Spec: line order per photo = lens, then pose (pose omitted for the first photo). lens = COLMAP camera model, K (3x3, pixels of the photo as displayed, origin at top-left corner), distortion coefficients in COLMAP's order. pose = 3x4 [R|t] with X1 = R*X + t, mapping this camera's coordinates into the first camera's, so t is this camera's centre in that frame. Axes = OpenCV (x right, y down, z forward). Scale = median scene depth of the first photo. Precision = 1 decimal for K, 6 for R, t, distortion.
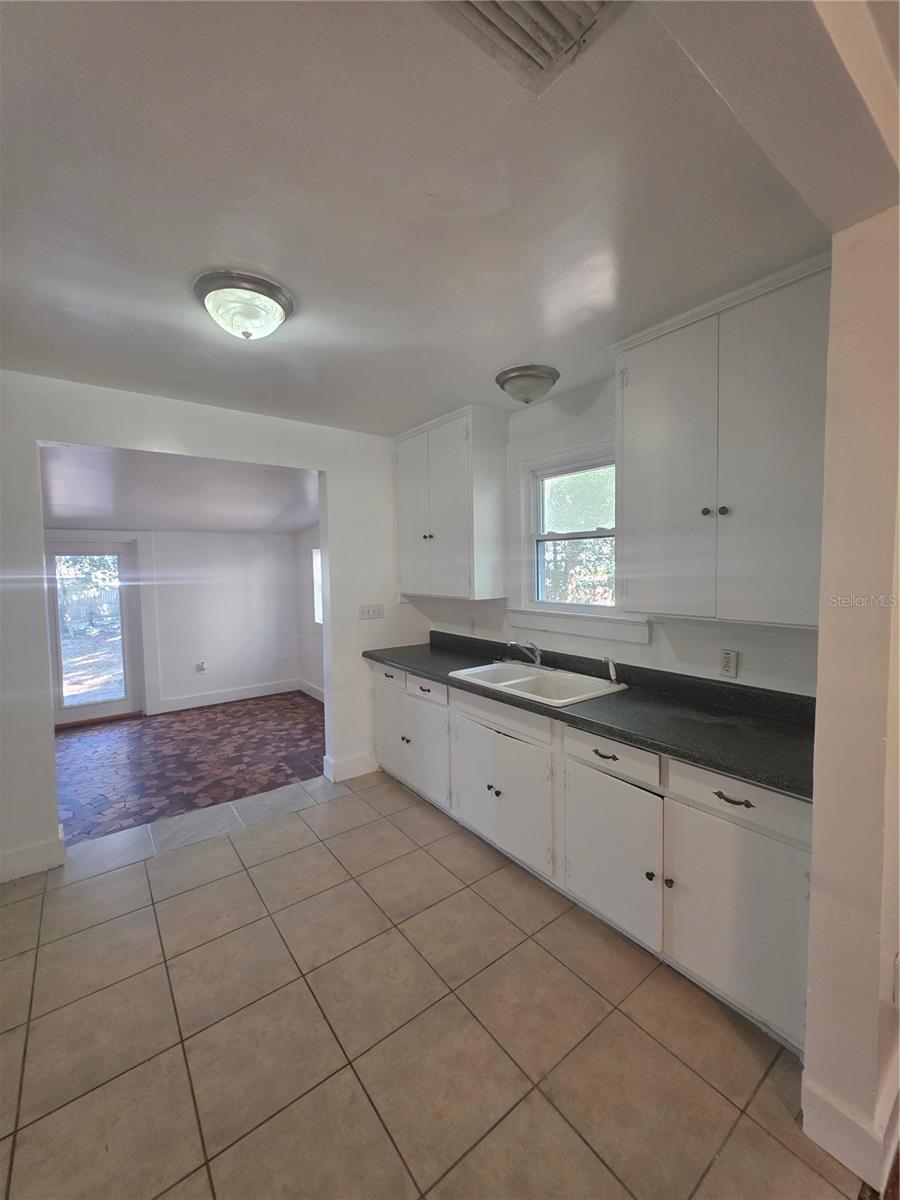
lens RADIAL K [[479.4, 0, 450.9], [0, 479.4, 595.3], [0, 0, 1]] dist [0.002621, -0.000093]
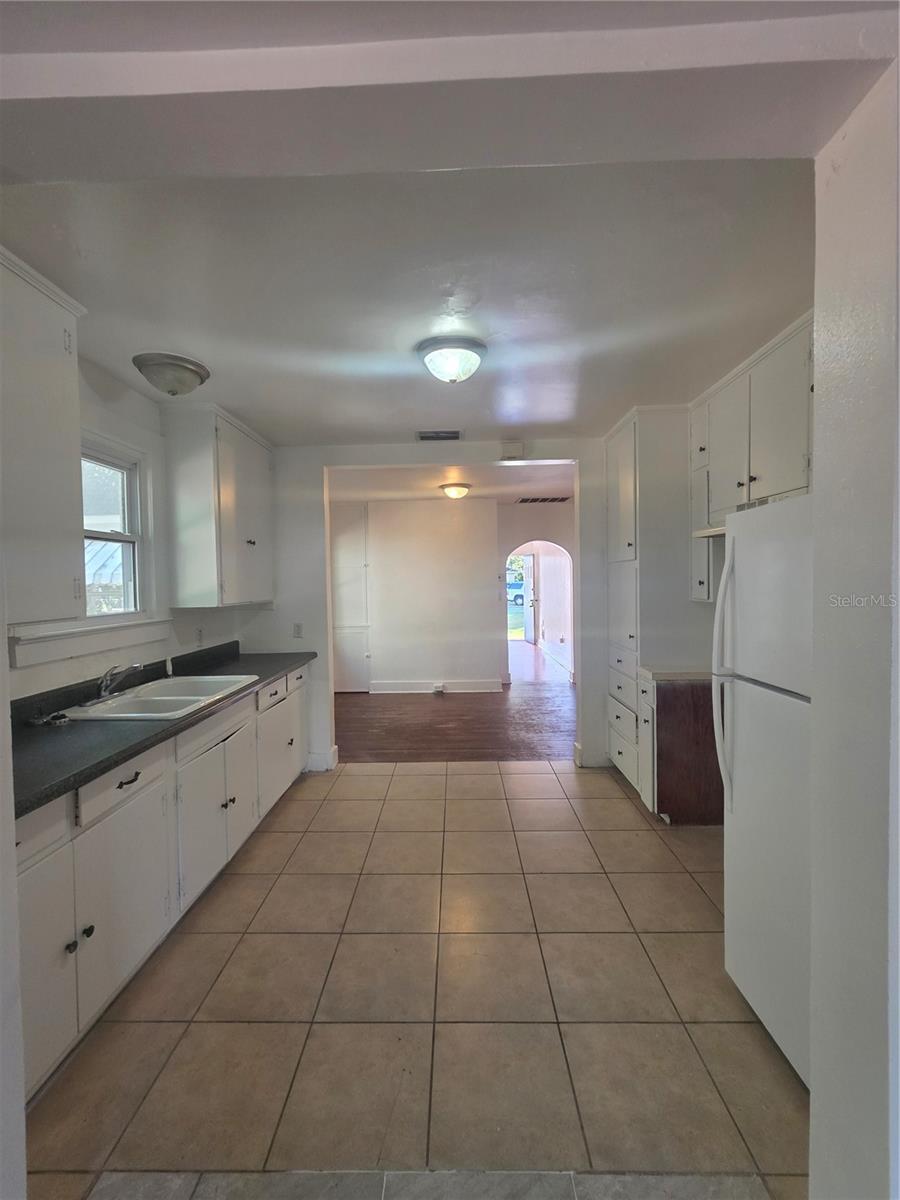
lens RADIAL K [[479.4, 0, 449.1], [0, 479.4, 593.7], [0, 0, 1]] dist [0.002621, -0.000093]
pose [[-0.782871, 0.000440, 0.622183, -0.532059], [0.058037, 0.995691, 0.072323, -0.032088], [-0.619471, 0.092729, -0.779524, 0.902794]]
